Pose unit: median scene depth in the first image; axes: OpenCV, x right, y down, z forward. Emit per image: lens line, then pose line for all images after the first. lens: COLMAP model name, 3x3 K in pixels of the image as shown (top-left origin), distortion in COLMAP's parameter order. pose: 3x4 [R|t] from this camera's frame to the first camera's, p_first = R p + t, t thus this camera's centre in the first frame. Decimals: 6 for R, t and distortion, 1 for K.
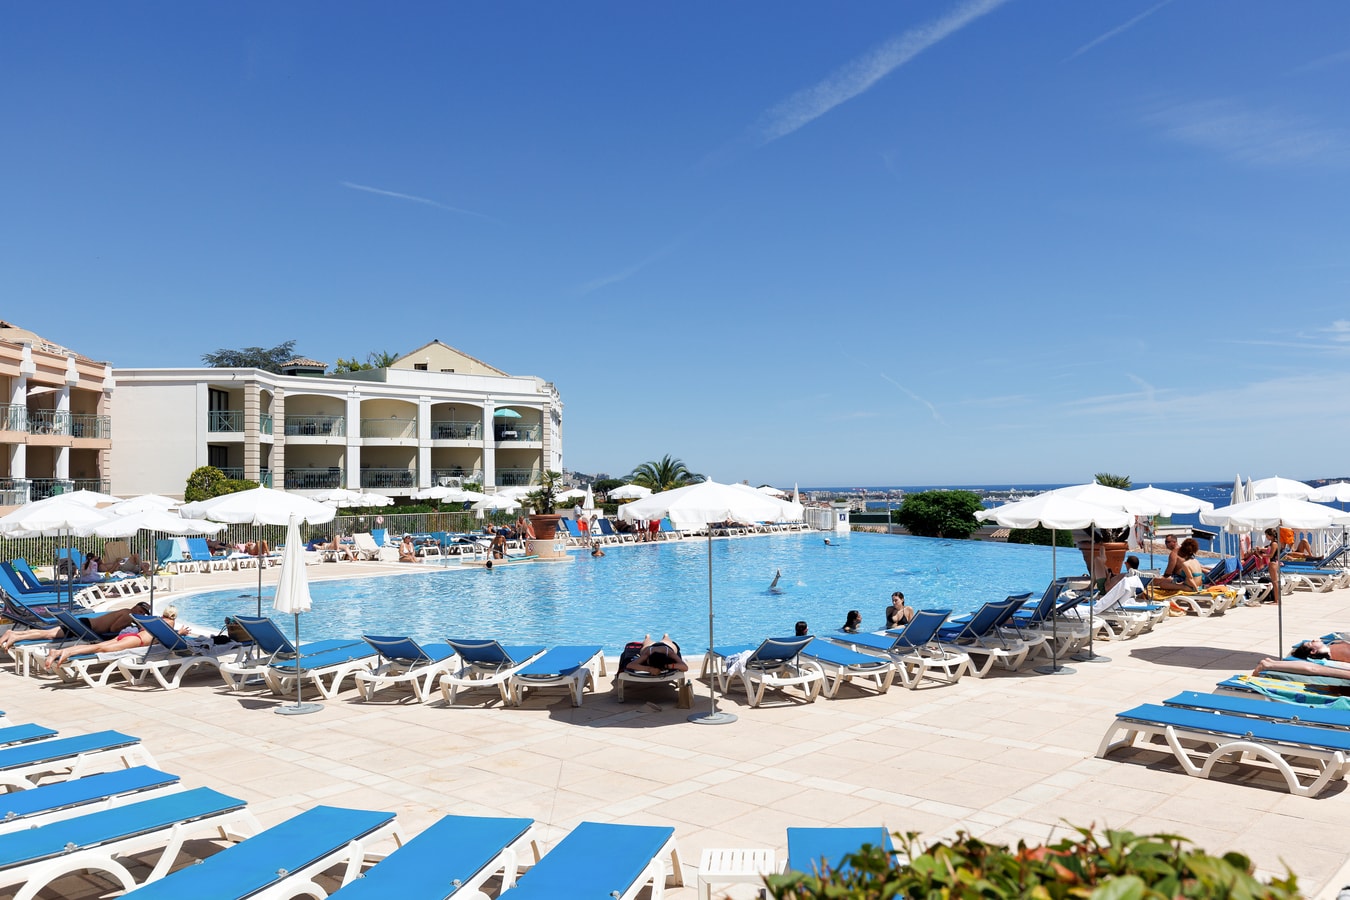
lens RADIAL K [[1066.9, 0, 675.0], [0, 1066.9, 450.0], [0, 0, 1]] dist [-0.004115, 0.007267]
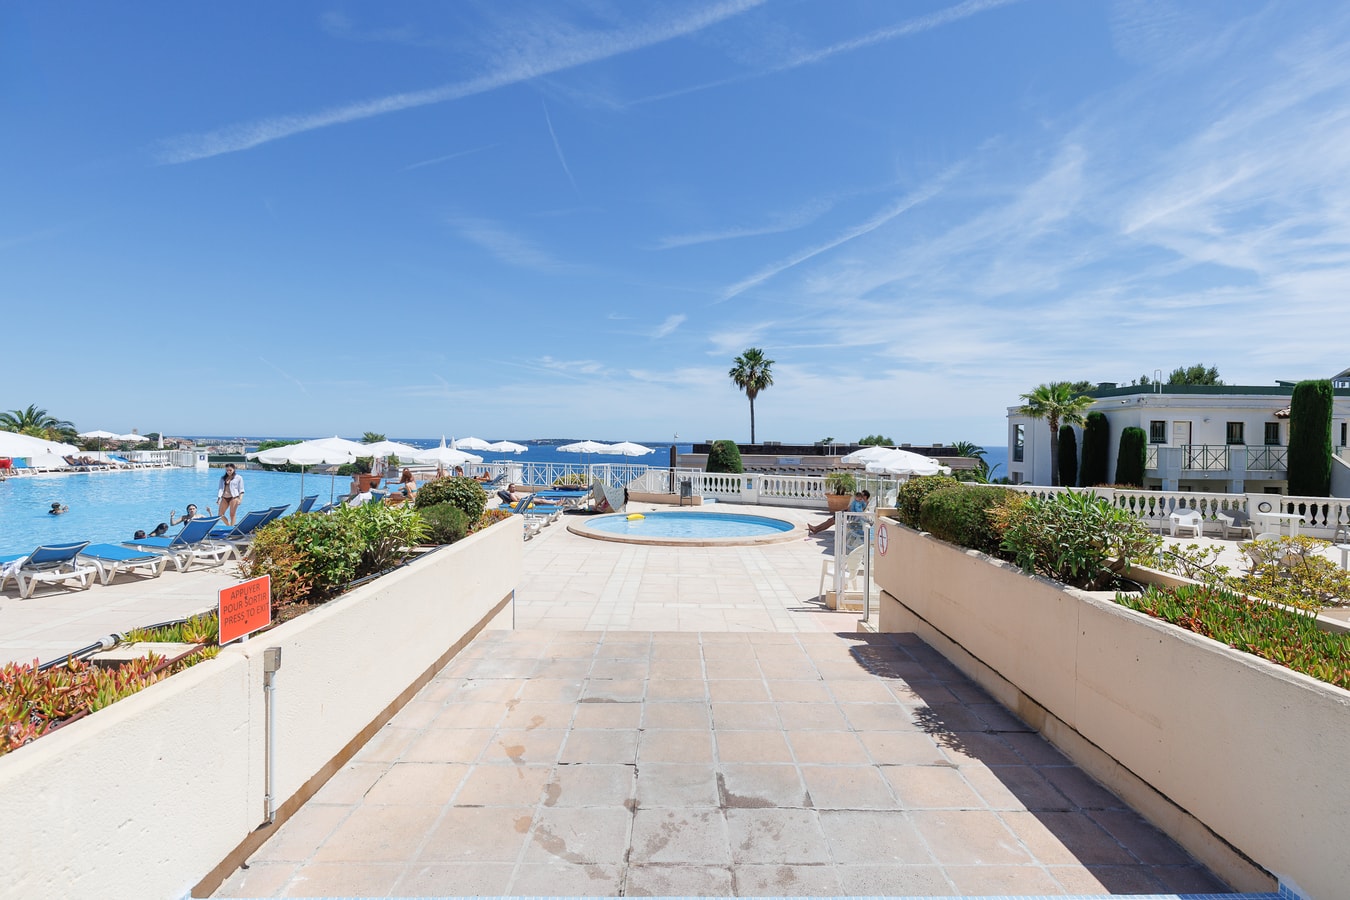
lens RADIAL K [[656.0, 0, 677.3], [0, 656.0, 456.8], [0, 0, 1]] dist [0.002030, 0.000194]
pose [[0.739770, 0.008756, 0.672803, 0.149620], [-0.047972, 0.998057, 0.039758, -0.005711], [-0.671148, -0.061687, 0.738752, -0.160153]]
